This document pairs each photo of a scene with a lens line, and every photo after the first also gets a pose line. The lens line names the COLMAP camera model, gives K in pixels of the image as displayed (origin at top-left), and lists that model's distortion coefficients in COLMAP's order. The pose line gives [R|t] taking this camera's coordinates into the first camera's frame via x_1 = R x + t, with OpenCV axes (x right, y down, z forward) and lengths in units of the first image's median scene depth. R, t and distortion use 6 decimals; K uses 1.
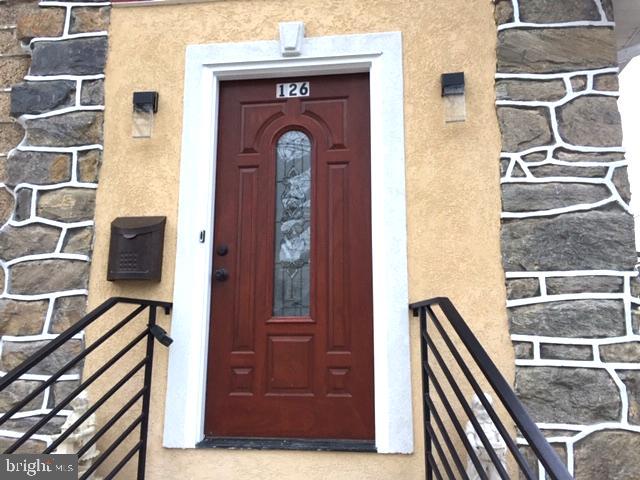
lens RADIAL K [[540.7, 0, 319.1], [0, 540.7, 241.7], [0, 0, 1]] dist [0.068929, -0.079833]
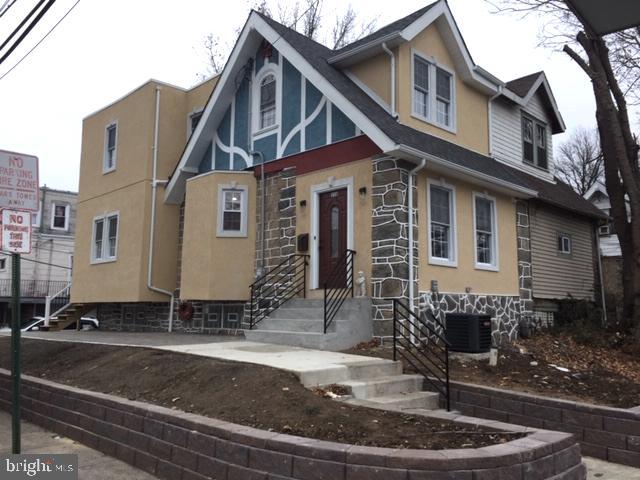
lens RADIAL K [[540.7, 0, 321.7], [0, 540.7, 244.5], [0, 0, 1]] dist [0.068929, -0.079833]
pose [[0.788582, -0.077061, -0.610082, 2.171708], [0.117447, 0.992728, 0.026417, -0.059124], [0.603609, -0.092484, 0.791898, -2.035951]]
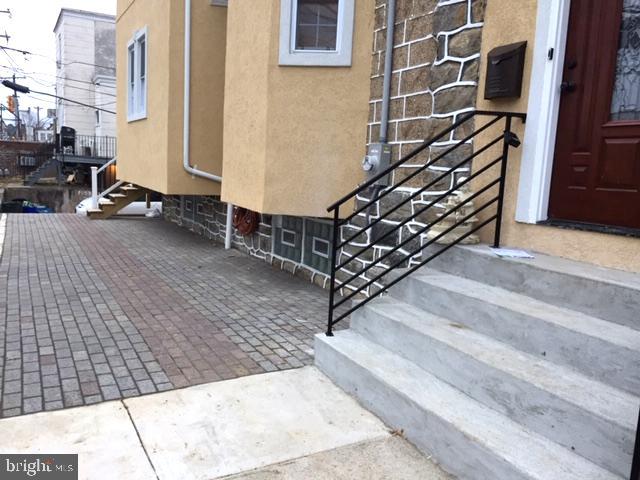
lens RADIAL K [[540.7, 0, 322.8], [0, 540.7, 242.0], [0, 0, 1]] dist [0.068929, -0.079833]
pose [[0.594122, 0.133745, -0.793178, 0.479894], [0.111173, 0.962963, 0.245646, 0.034991], [0.796655, -0.234124, 0.557249, -0.144890]]
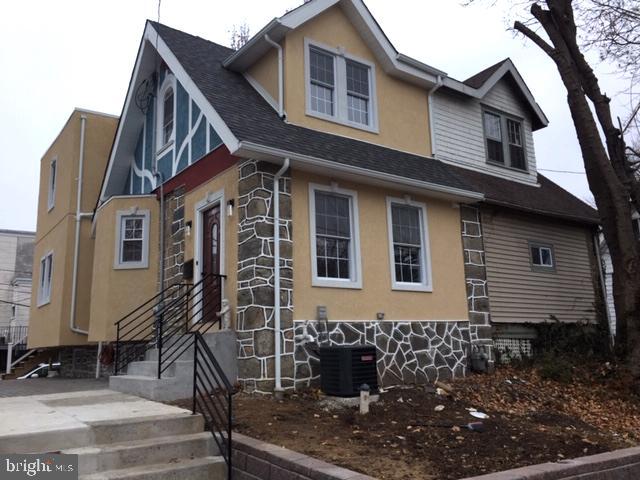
lens RADIAL K [[540.7, 0, 322.5], [0, 540.7, 243.6], [0, 0, 1]] dist [0.068929, -0.079833]
pose [[0.692080, -0.163290, -0.703109, 2.660310], [0.172661, 0.983249, -0.058397, 0.198868], [0.700866, -0.080984, 0.708680, -0.807244]]
